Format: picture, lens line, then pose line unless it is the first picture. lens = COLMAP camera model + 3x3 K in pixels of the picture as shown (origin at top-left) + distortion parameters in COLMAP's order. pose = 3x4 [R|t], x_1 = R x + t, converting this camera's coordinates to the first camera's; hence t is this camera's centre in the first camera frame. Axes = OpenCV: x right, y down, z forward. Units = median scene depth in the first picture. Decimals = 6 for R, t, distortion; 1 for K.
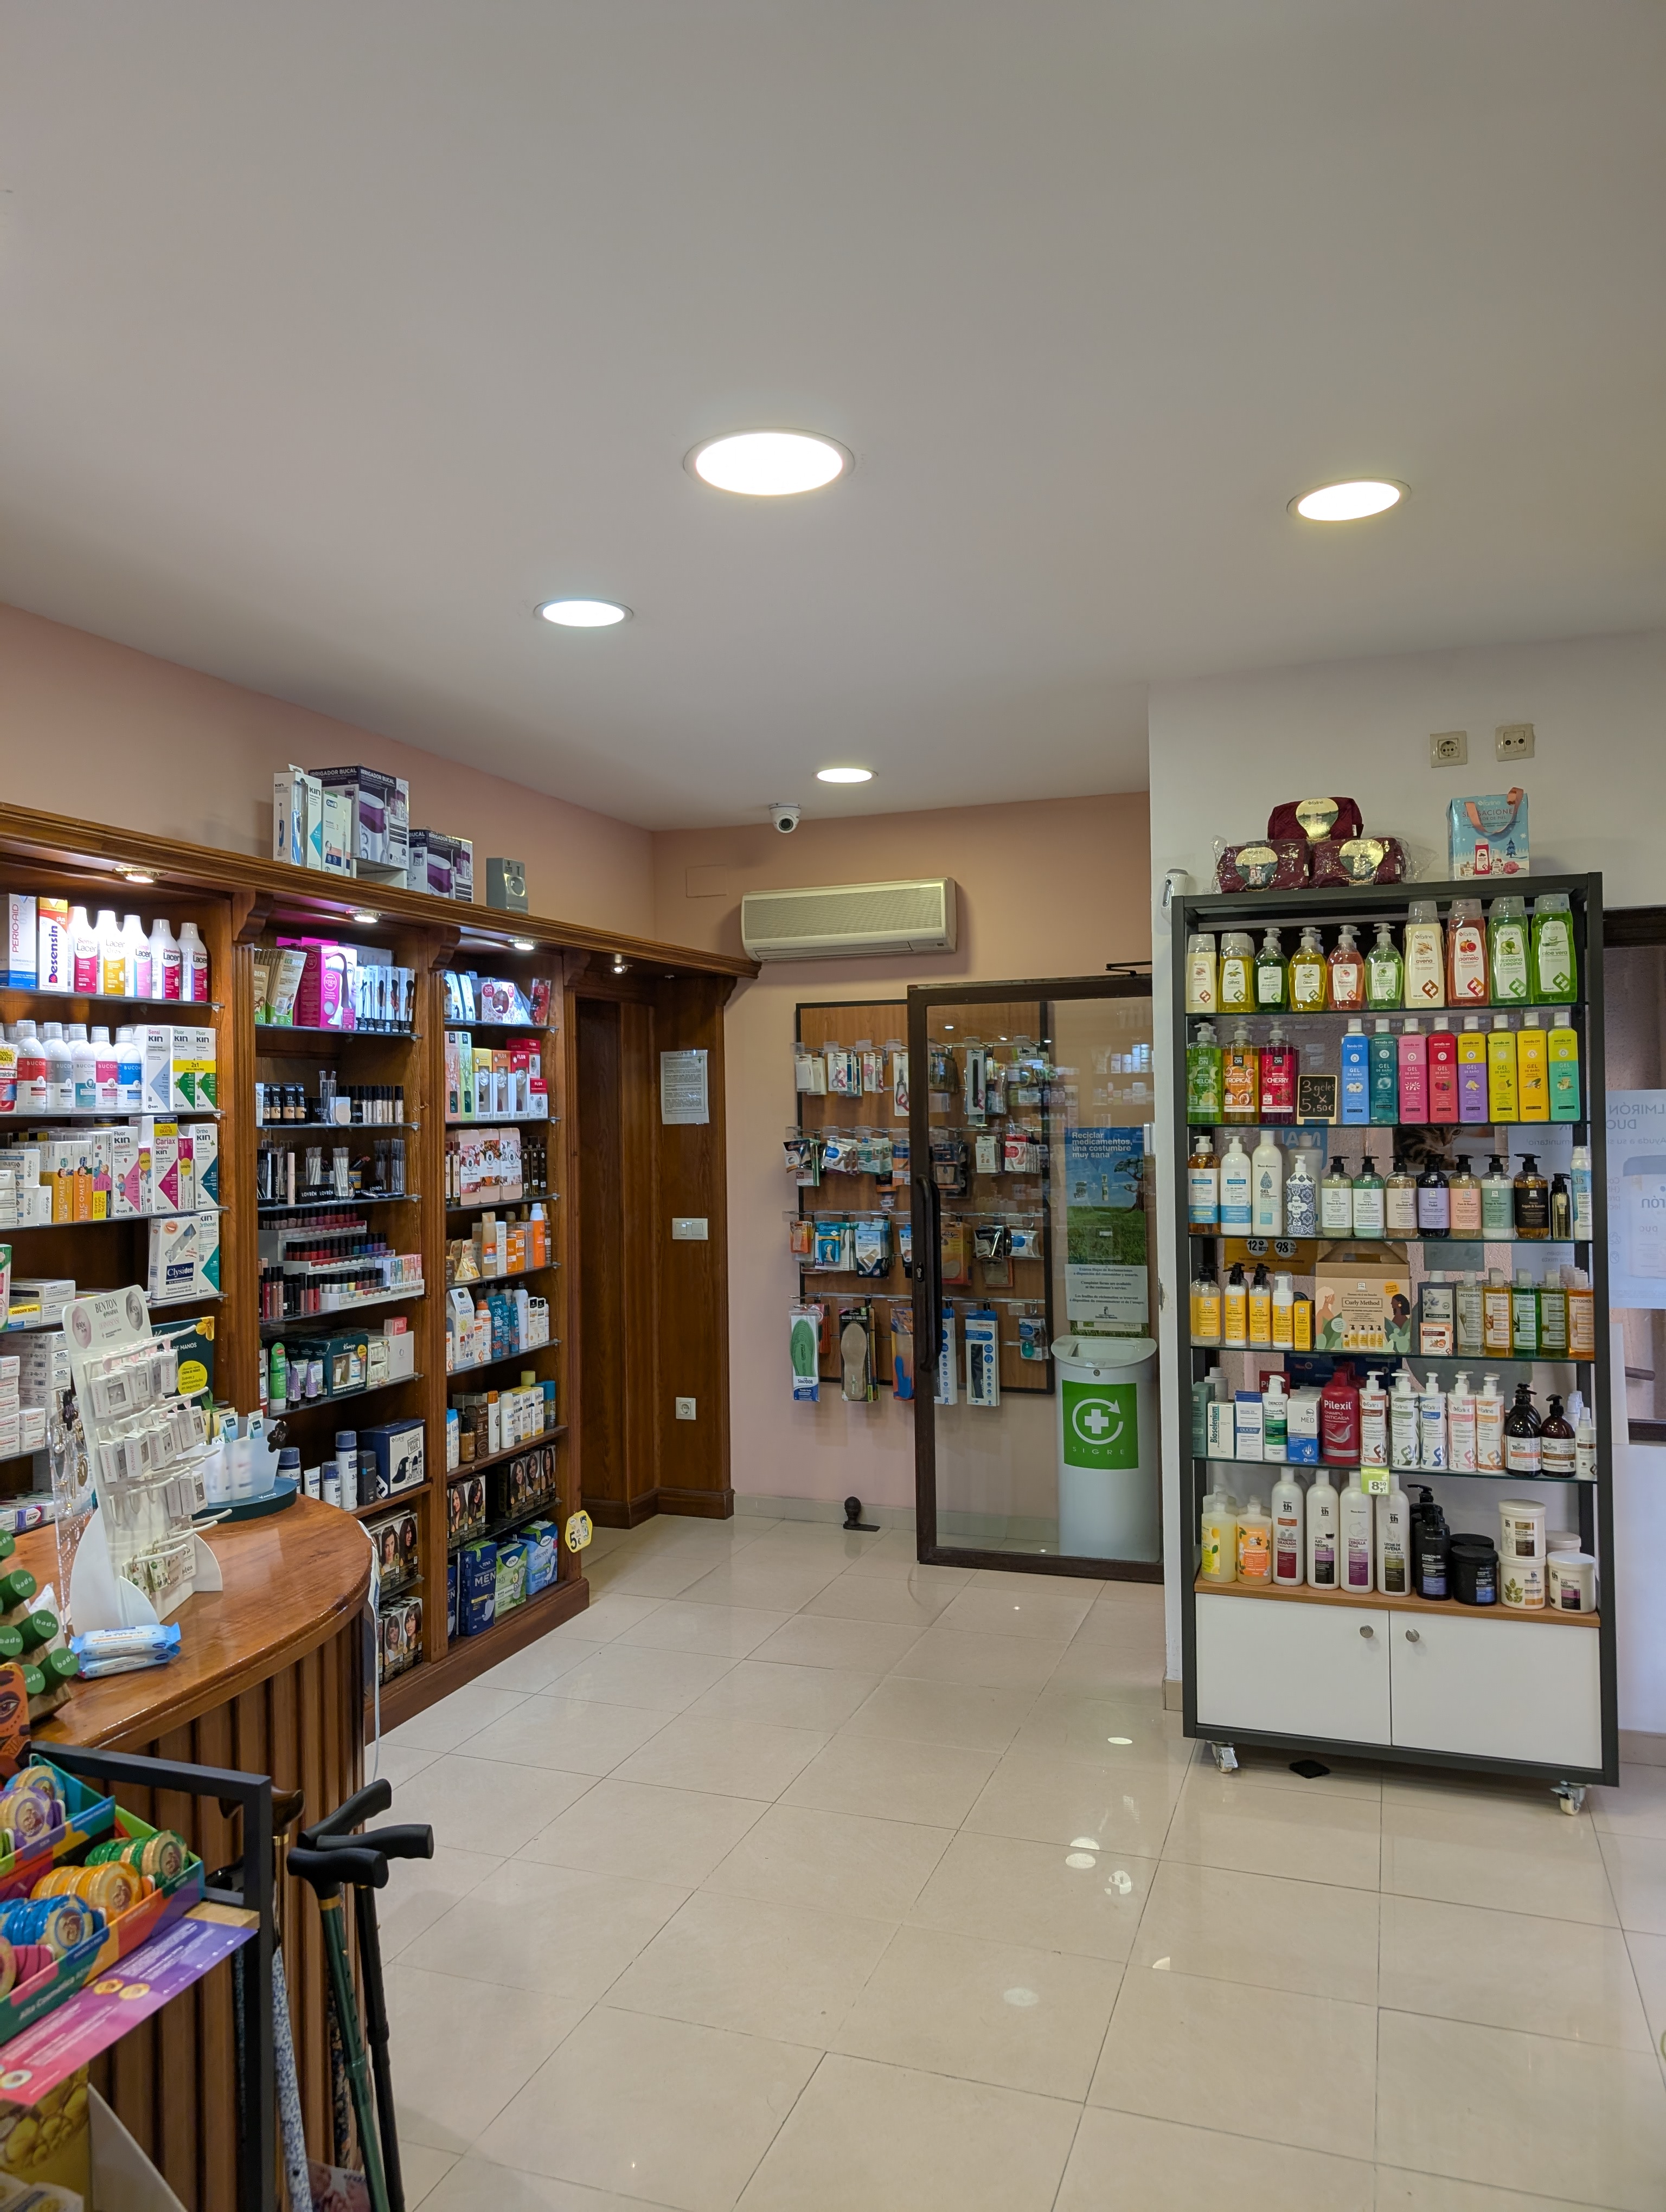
lens RADIAL K [[1582.6, 0, 825.8], [0, 1582.6, 1102.8], [0, 0, 1]] dist [0.021939, -0.022937]
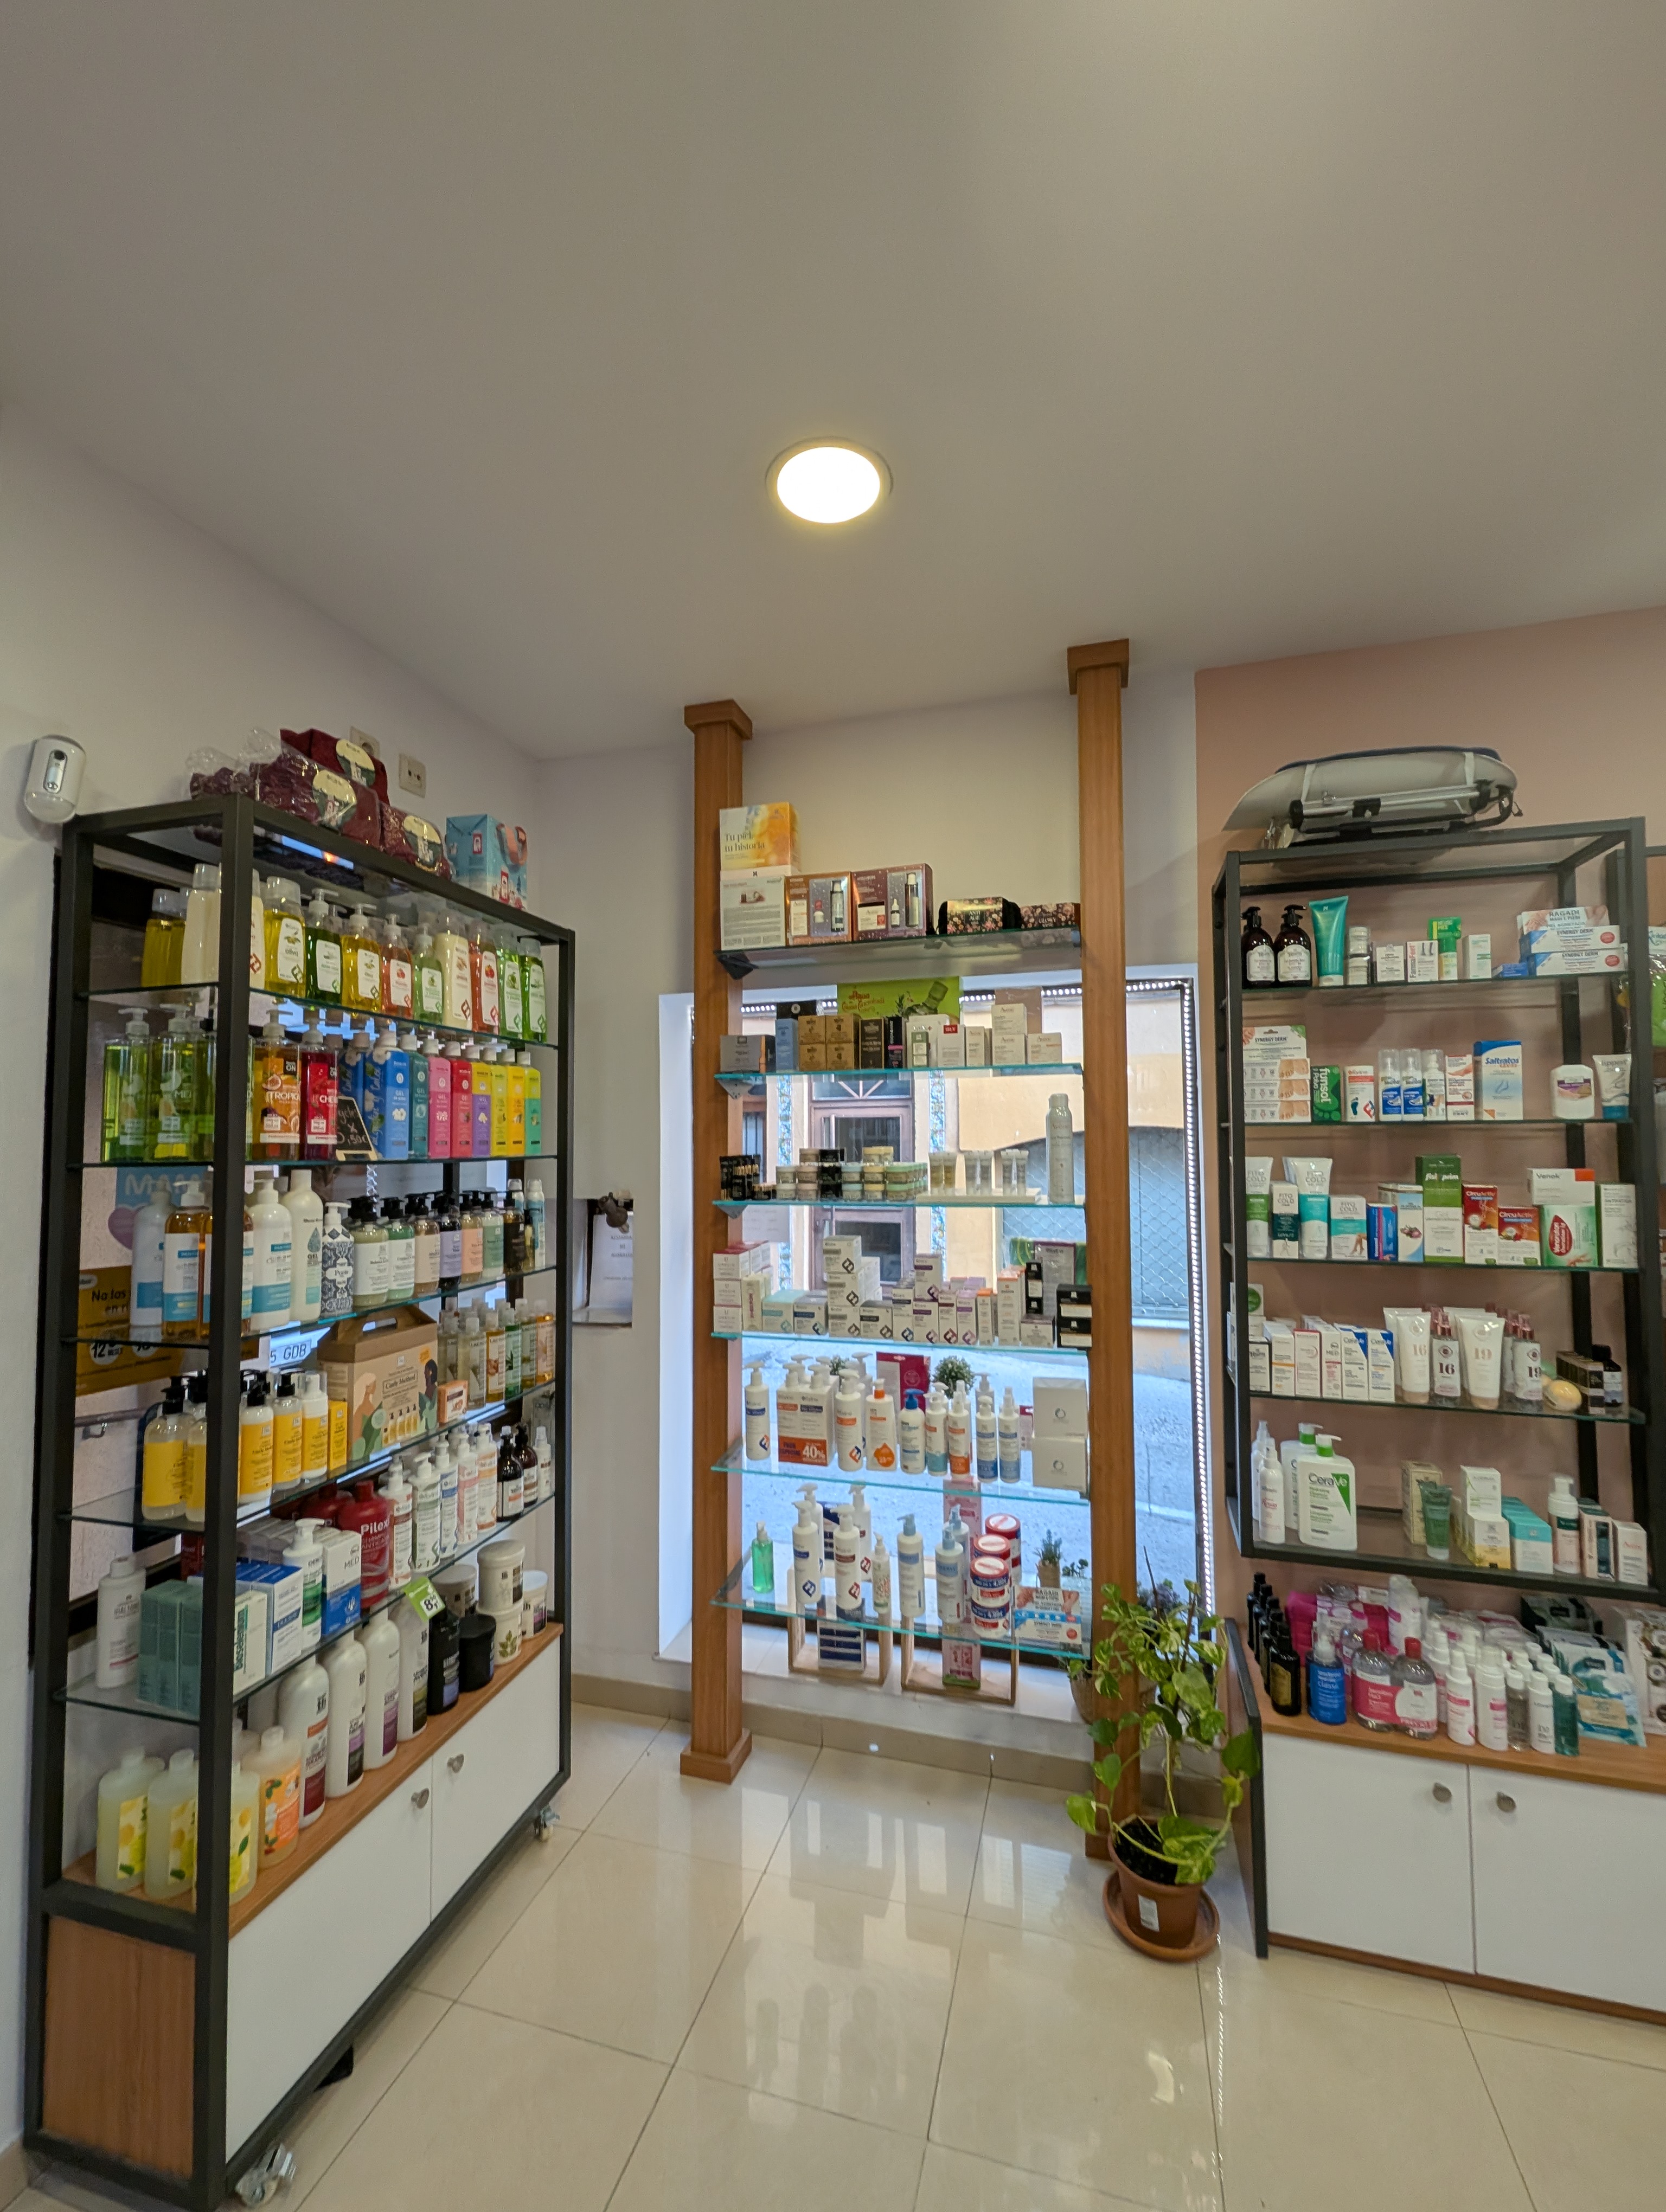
lens RADIAL K [[911.1, 0, 837.4], [0, 911.1, 1103.0], [0, 0, 1]] dist [0.000306, -0.000276]
pose [[-0.048848, 0.060493, 0.996973, -0.142060], [0.005450, 0.998166, -0.060298, 0.013705], [-0.998791, 0.002488, -0.049088, 0.803063]]
